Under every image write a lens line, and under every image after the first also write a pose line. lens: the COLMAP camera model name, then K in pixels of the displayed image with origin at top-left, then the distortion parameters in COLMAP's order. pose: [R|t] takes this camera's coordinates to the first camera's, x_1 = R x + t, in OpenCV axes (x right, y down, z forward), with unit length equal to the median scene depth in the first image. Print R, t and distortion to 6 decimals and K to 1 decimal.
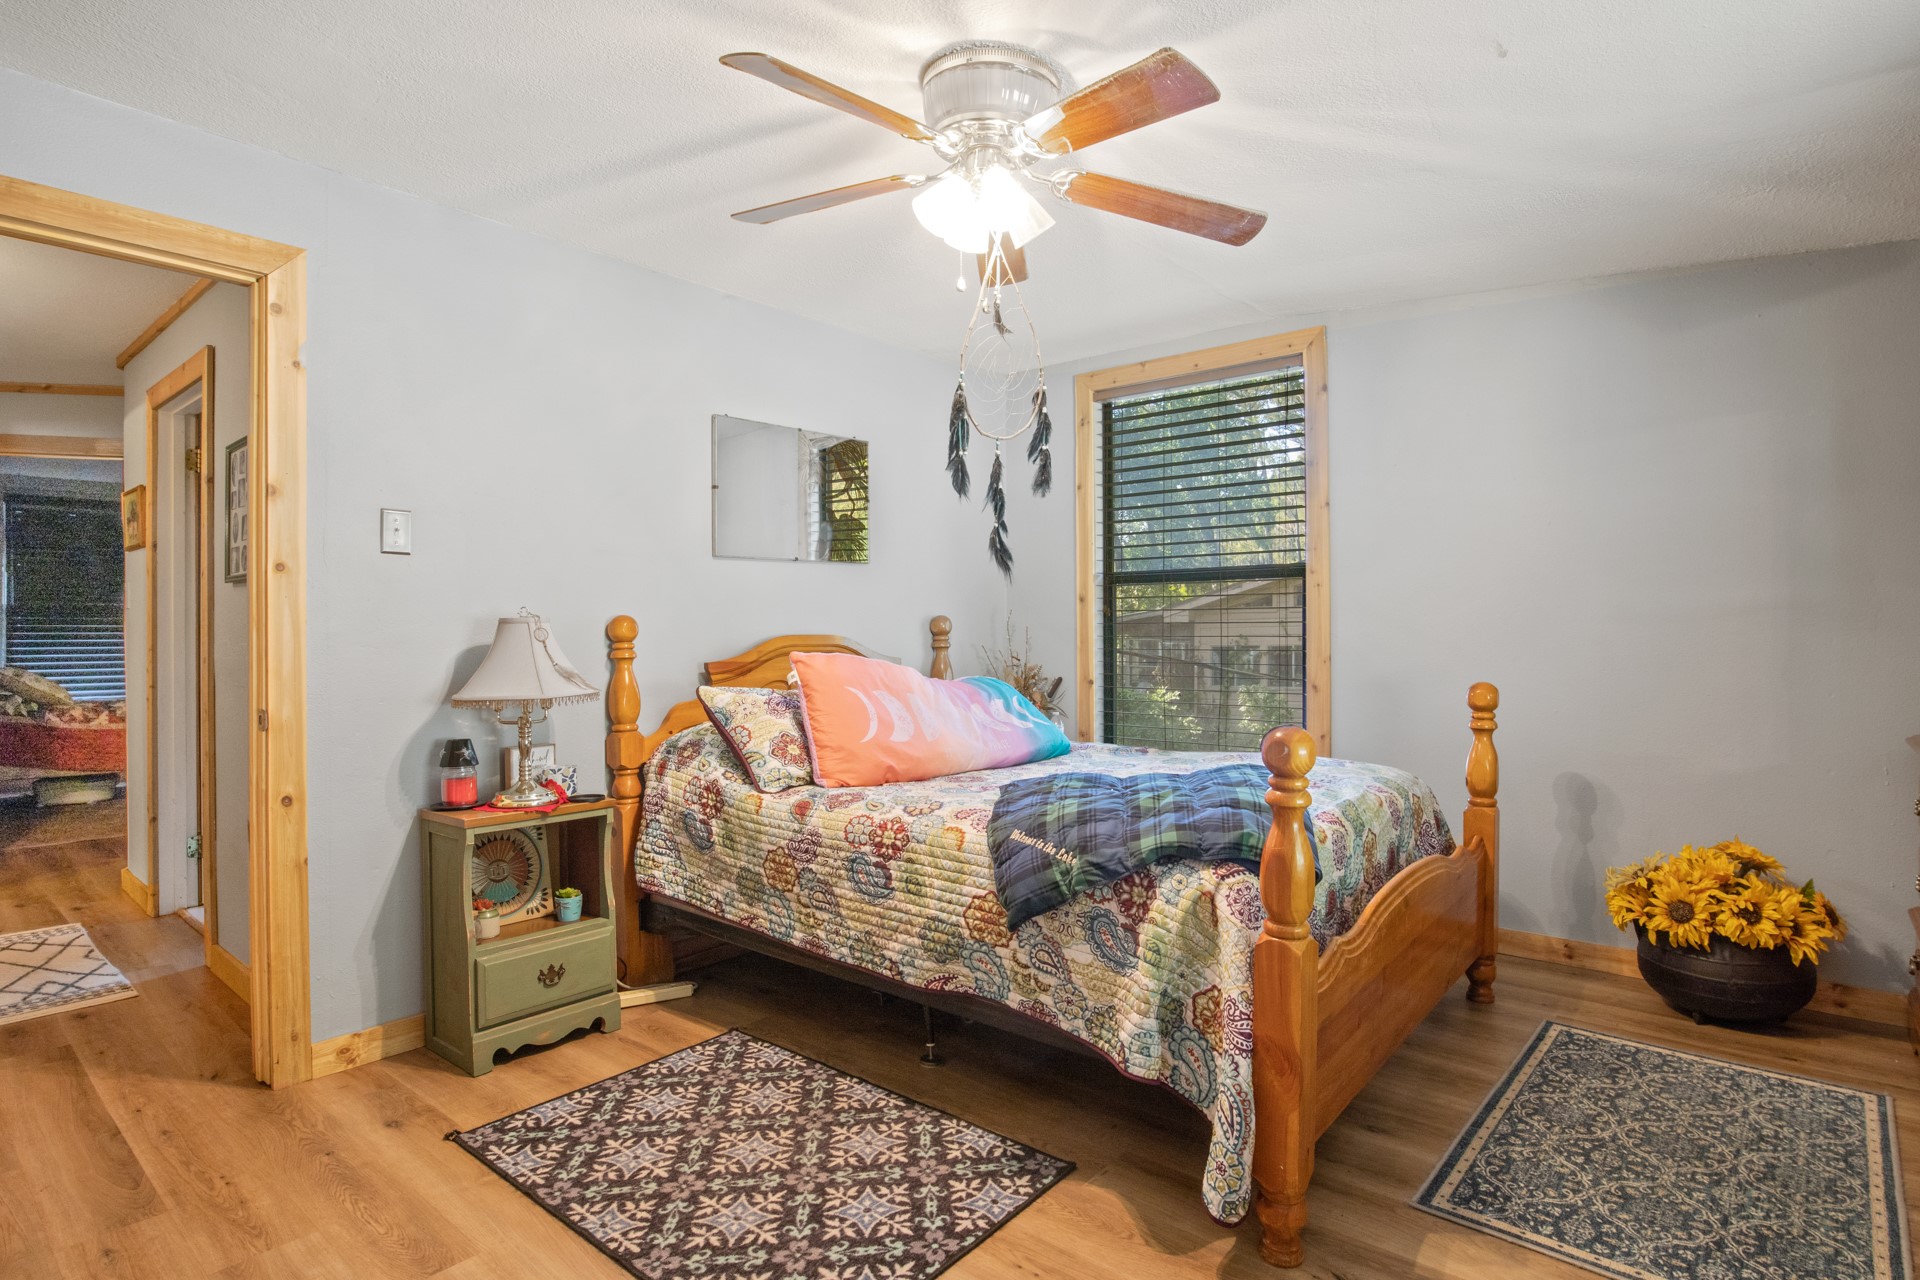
lens RADIAL K [[997.6, 0, 960.0], [0, 997.6, 640.0], [0, 0, 1]] dist [-0.035836, 0.000285]
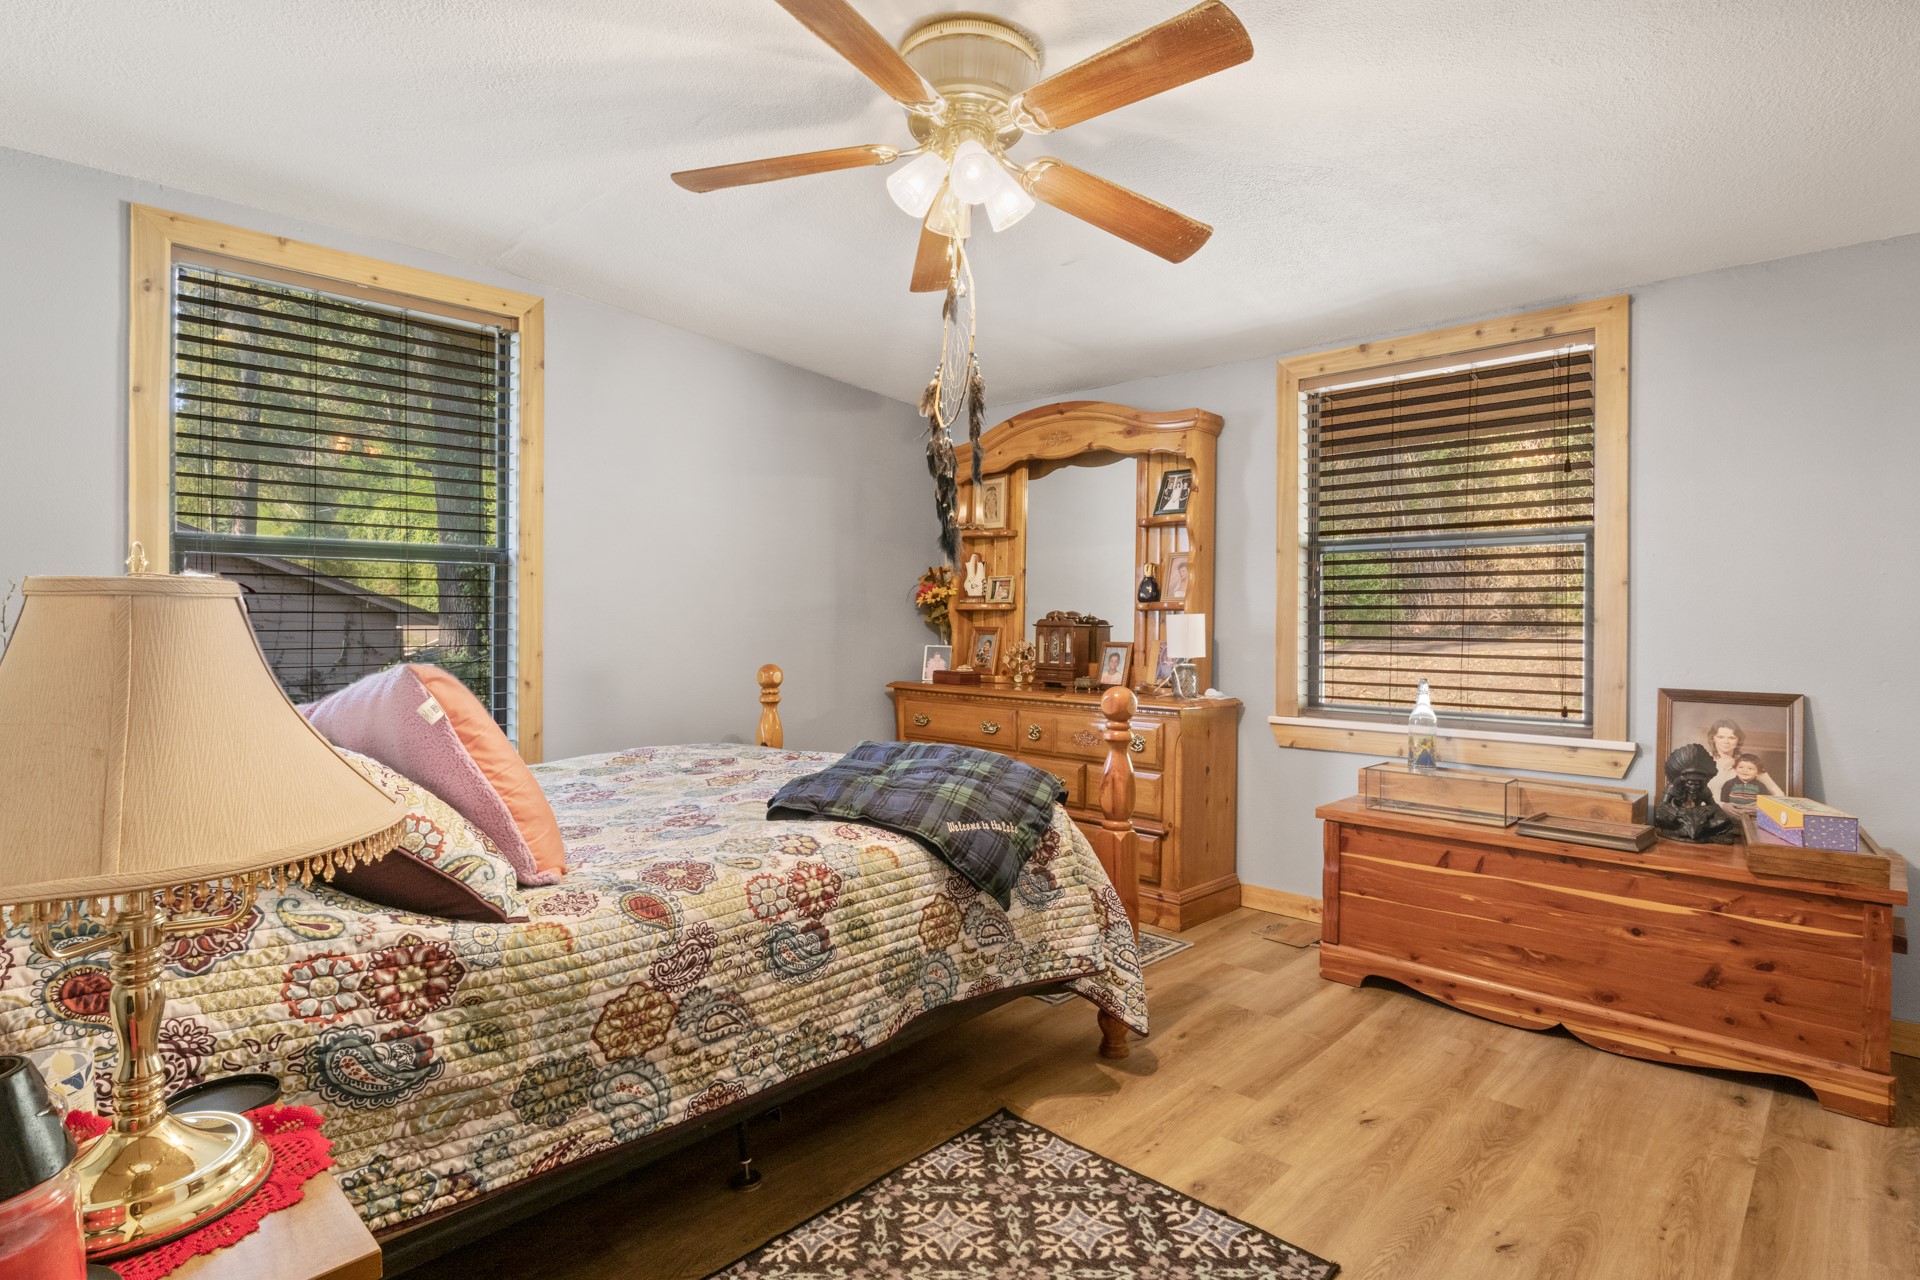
lens RADIAL K [[983.9, 0, 961.4], [0, 983.9, 626.3], [0, 0, 1]] dist [-0.001474, -0.000002]
pose [[0.042983, -0.002520, 0.999073, -0.842053], [0.006650, 0.999975, 0.002237, -0.007751], [-0.999054, 0.006548, 0.042999, 0.856492]]
